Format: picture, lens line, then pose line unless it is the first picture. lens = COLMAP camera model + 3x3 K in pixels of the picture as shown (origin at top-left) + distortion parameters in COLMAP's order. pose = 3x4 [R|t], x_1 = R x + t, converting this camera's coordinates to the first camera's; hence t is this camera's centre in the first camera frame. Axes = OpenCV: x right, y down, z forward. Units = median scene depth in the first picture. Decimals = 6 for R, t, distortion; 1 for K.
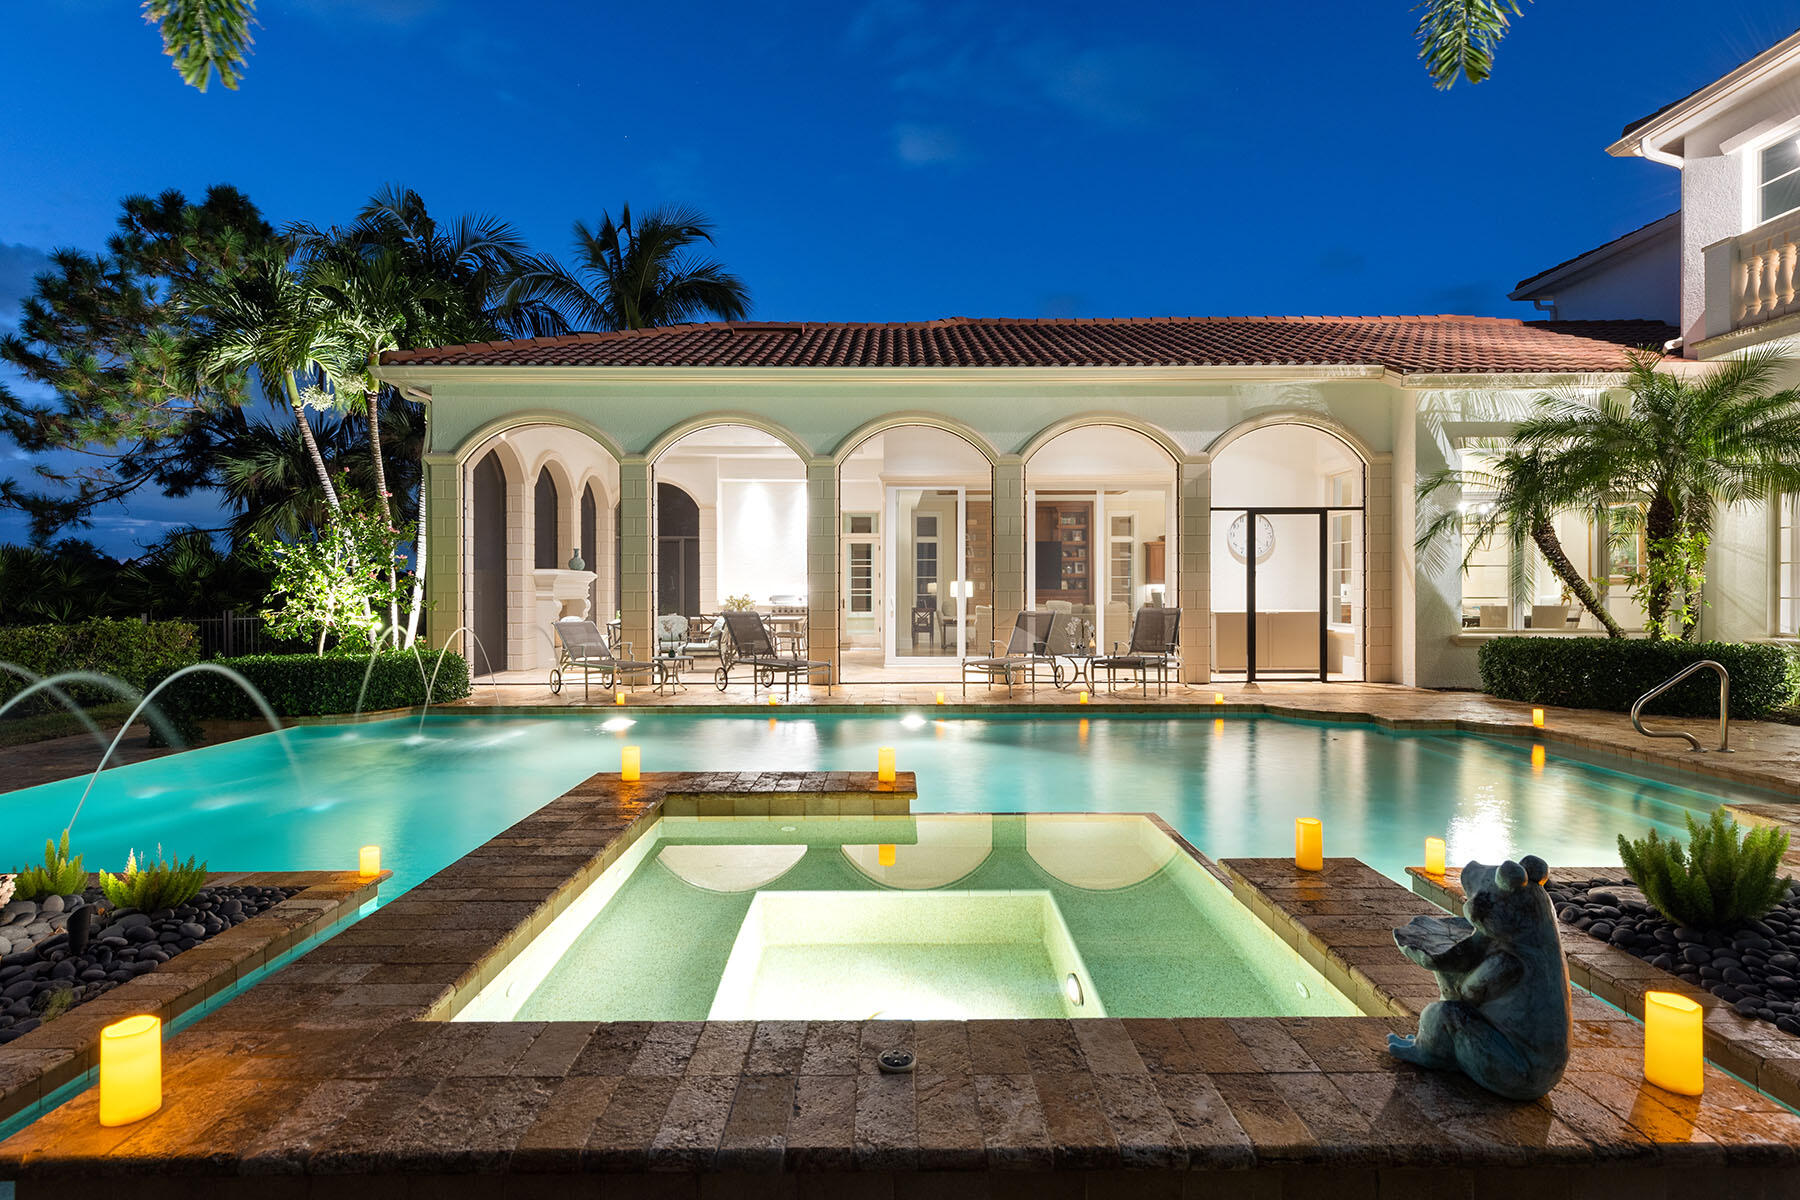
lens RADIAL K [[894.0, 0, 900.0], [0, 894.0, 600.0], [0, 0, 1]] dist [0.002809, 0.000004]
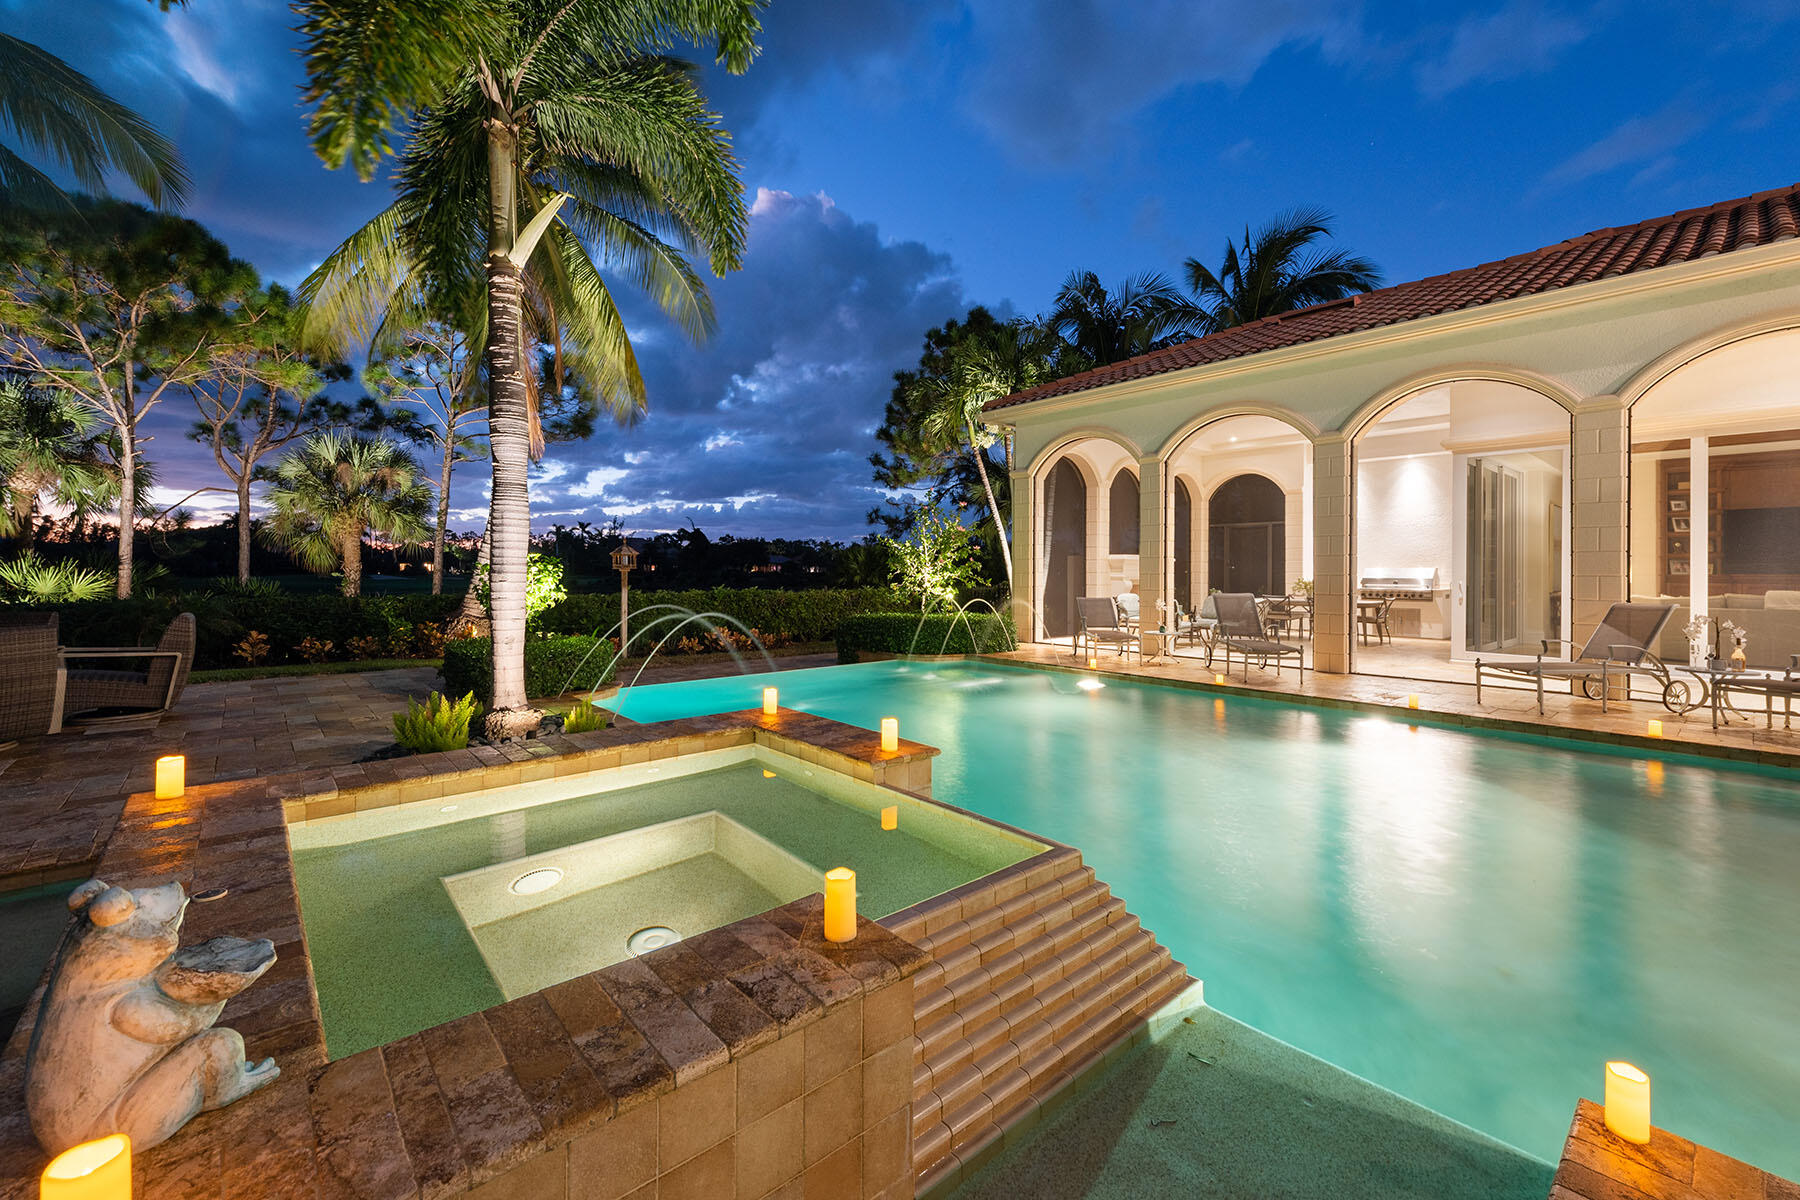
lens RADIAL K [[744.7, 0, 897.5], [0, 744.7, 568.8], [0, 0, 1]] dist [0.001654, -0.000125]
pose [[0.640956, 0.002921, -0.767572, 0.192919], [-0.015166, 0.999846, -0.008859, -0.001574], [0.767428, 0.017320, 0.640902, 0.116512]]
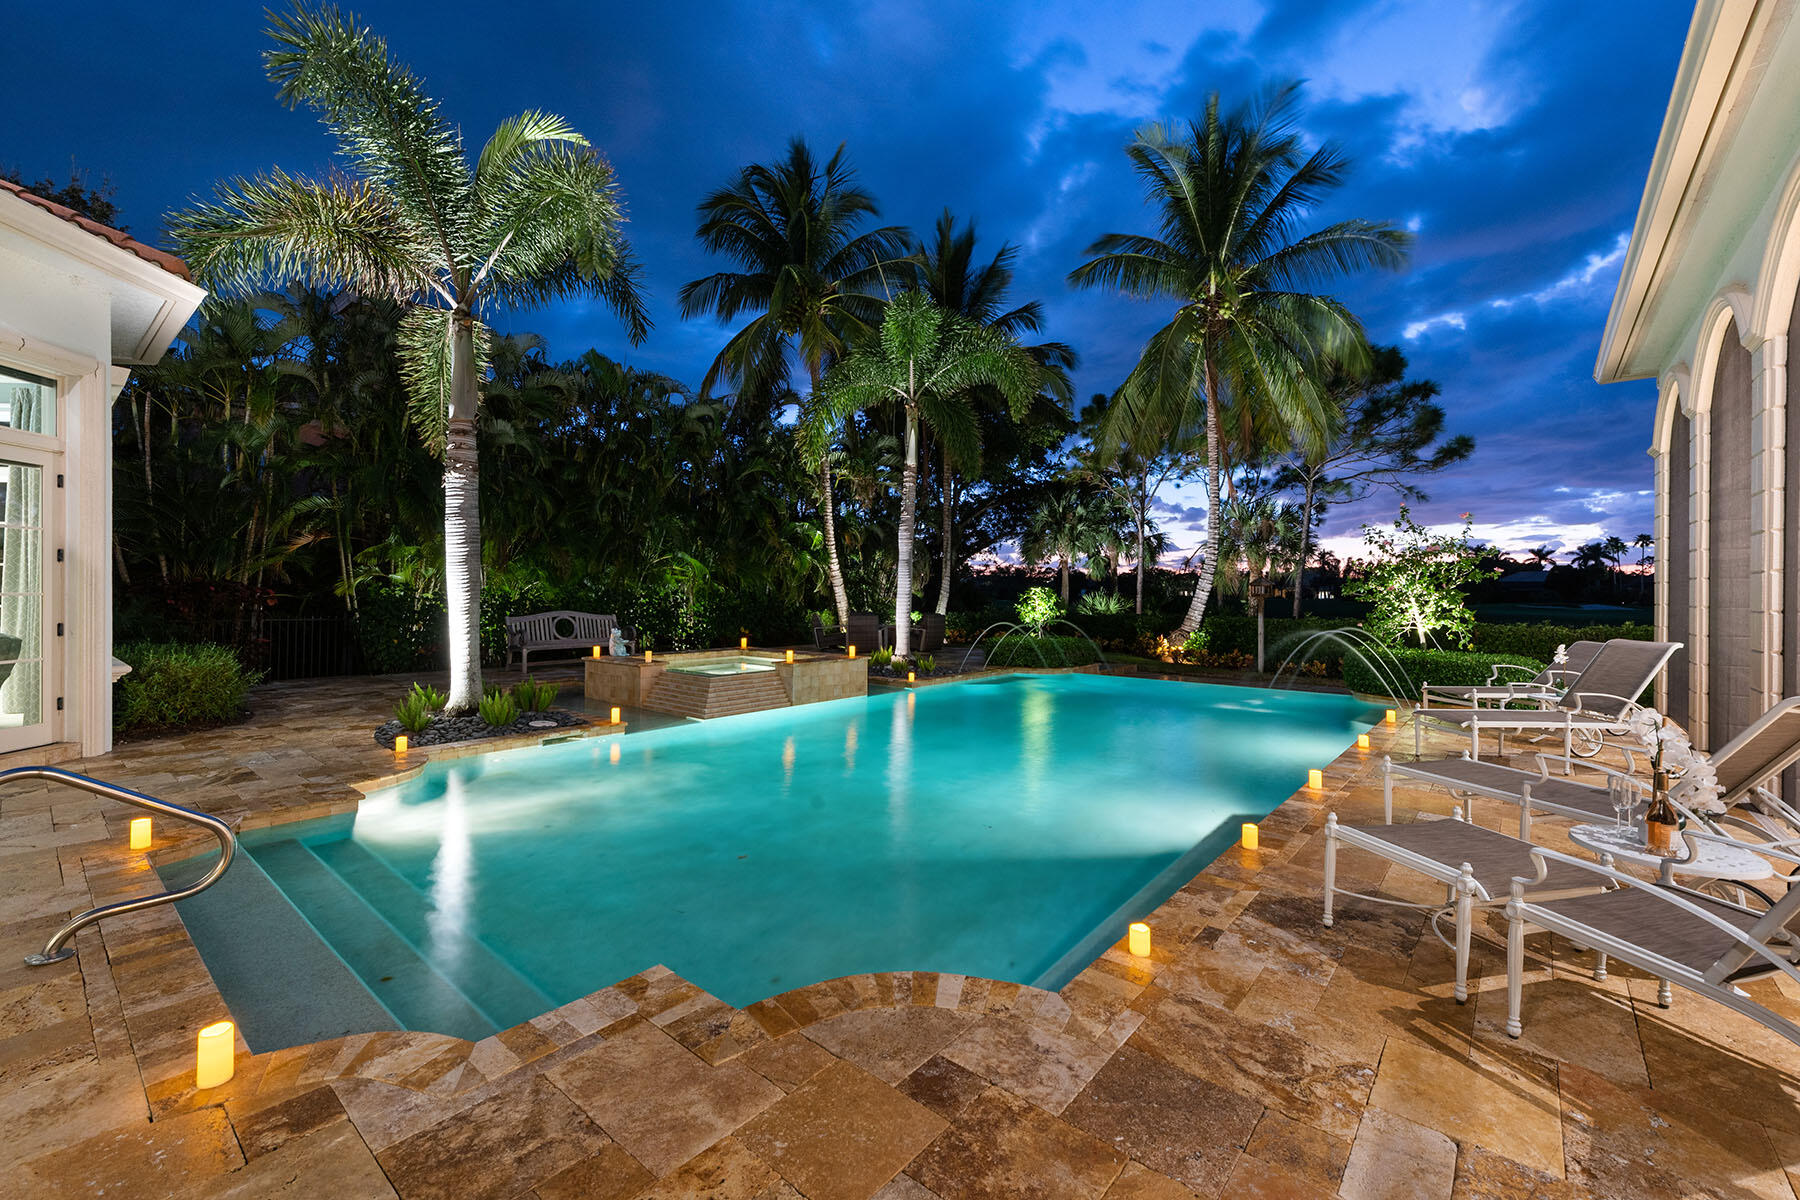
lens RADIAL K [[737.9, 0, 900.0], [0, 737.9, 600.0], [0, 0, 1]] dist [0.008098, -0.000012]
pose [[-0.658576, 0.003840, -0.752504, 0.426900], [-0.013182, 0.999775, 0.016639, -0.010052], [0.752399, 0.020878, -0.658377, 0.753055]]
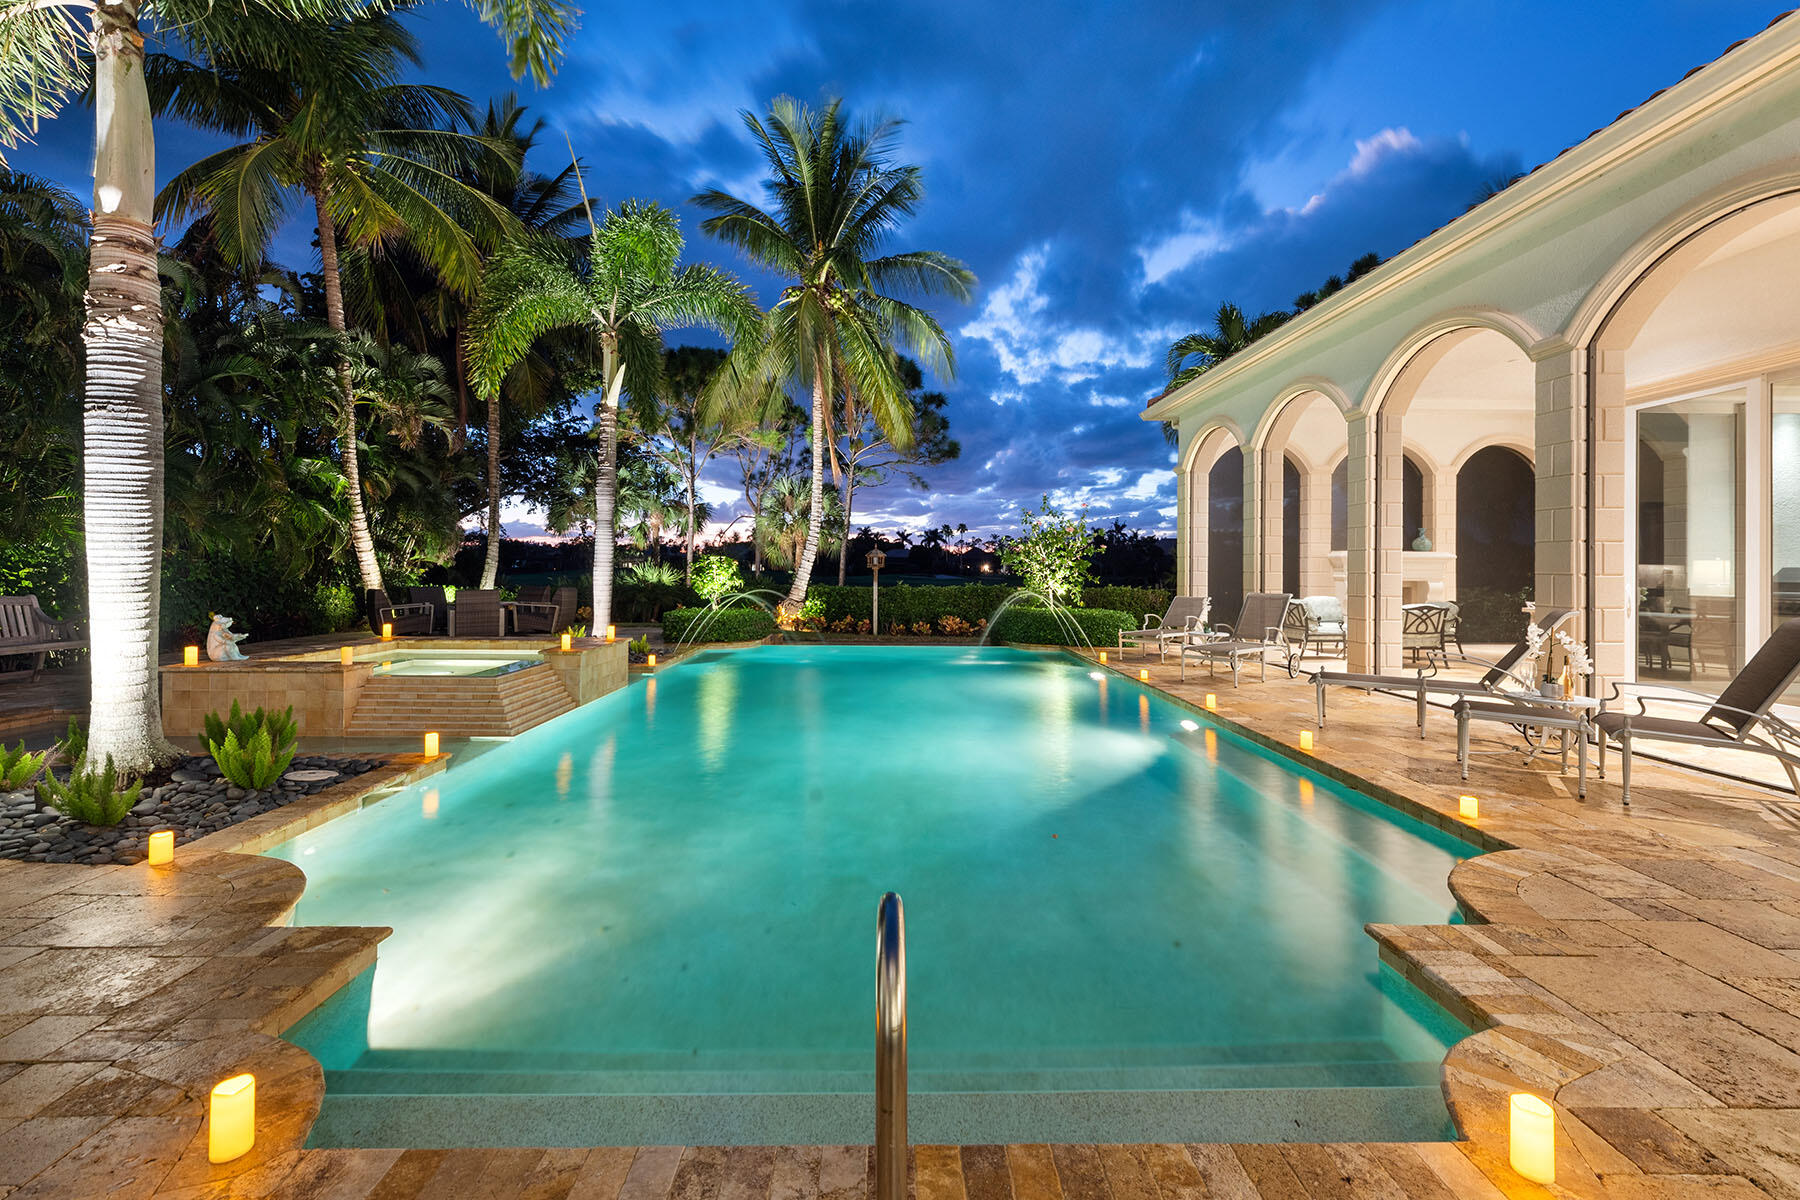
lens RADIAL K [[770.3, 0, 906.9], [0, 770.3, 571.4], [0, 0, 1]] dist [0.003555, 0.000318]
pose [[0.009040, 0.003081, -0.999954, 0.515045], [-0.019784, 0.999800, 0.002902, -0.001947], [0.999763, 0.019757, 0.009099, 0.480887]]
